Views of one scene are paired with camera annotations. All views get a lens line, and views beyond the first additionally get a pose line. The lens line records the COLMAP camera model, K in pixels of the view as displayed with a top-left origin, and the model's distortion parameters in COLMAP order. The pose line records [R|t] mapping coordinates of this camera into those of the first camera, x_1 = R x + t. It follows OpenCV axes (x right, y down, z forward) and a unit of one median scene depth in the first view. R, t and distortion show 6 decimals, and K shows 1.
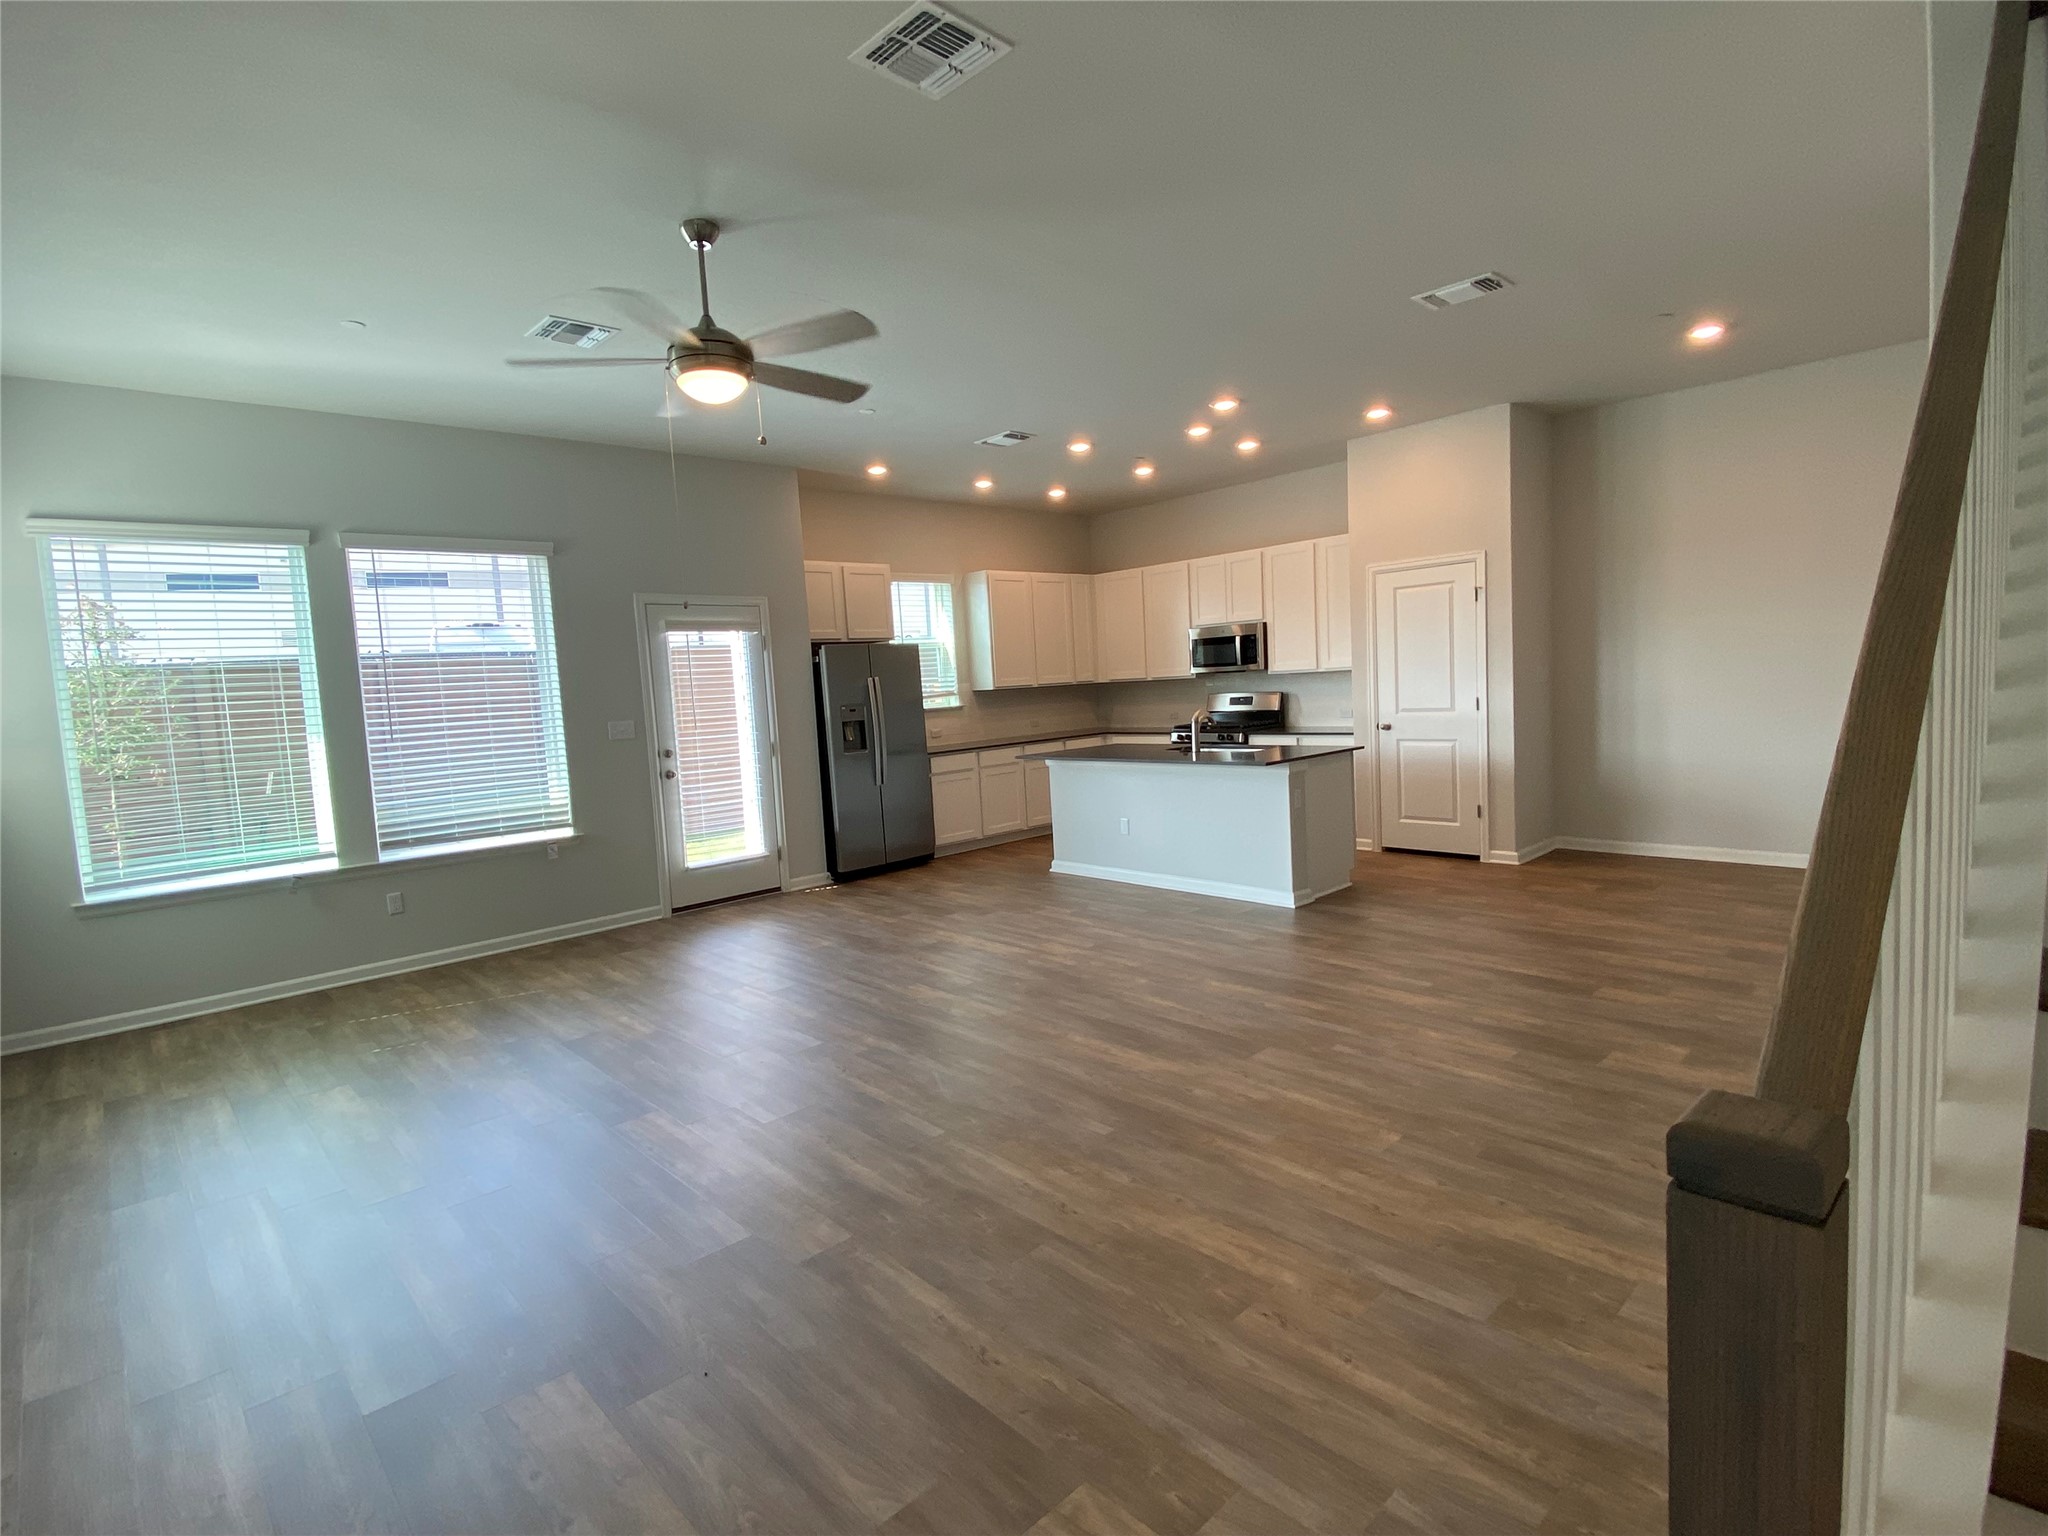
lens RADIAL K [[1010.0, 0, 1022.4], [0, 1010.0, 750.6], [0, 0, 1]] dist [0.008476, -0.018195]
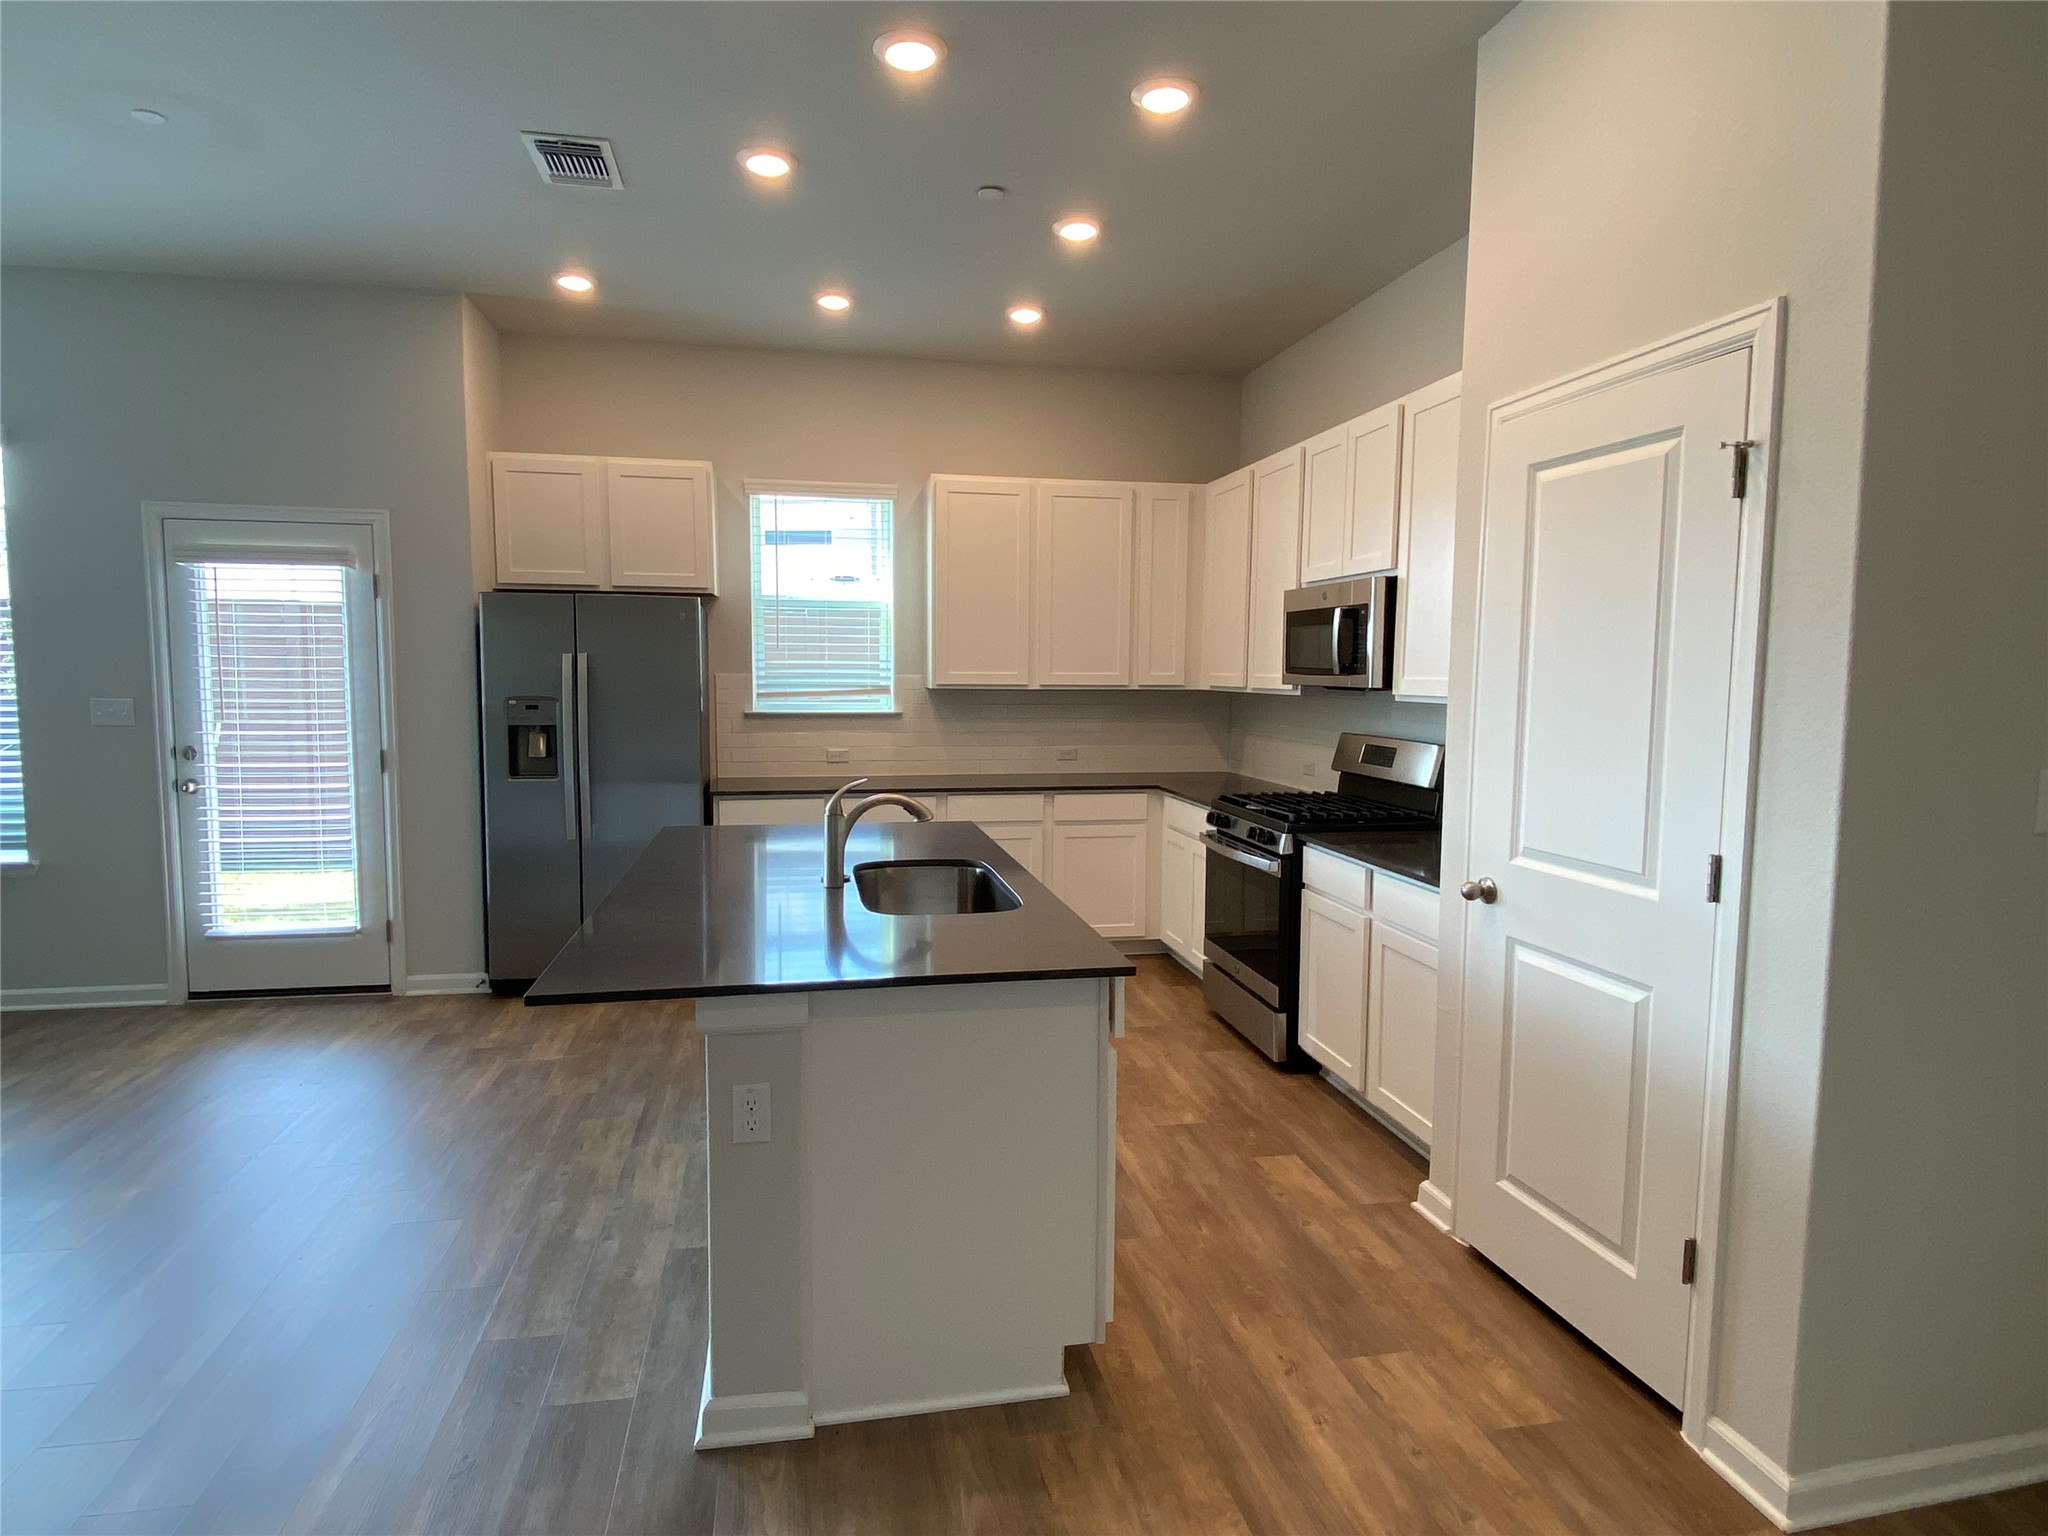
lens RADIAL K [[1132.7, 0, 1025.1], [0, 1132.7, 752.3], [0, 0, 1]] dist [-0.006731, -0.002434]
pose [[0.846202, 0.102700, -0.522872, 0.393268], [-0.094067, 0.994631, 0.043126, -0.065594], [0.524494, 0.012692, 0.851320, 0.564232]]
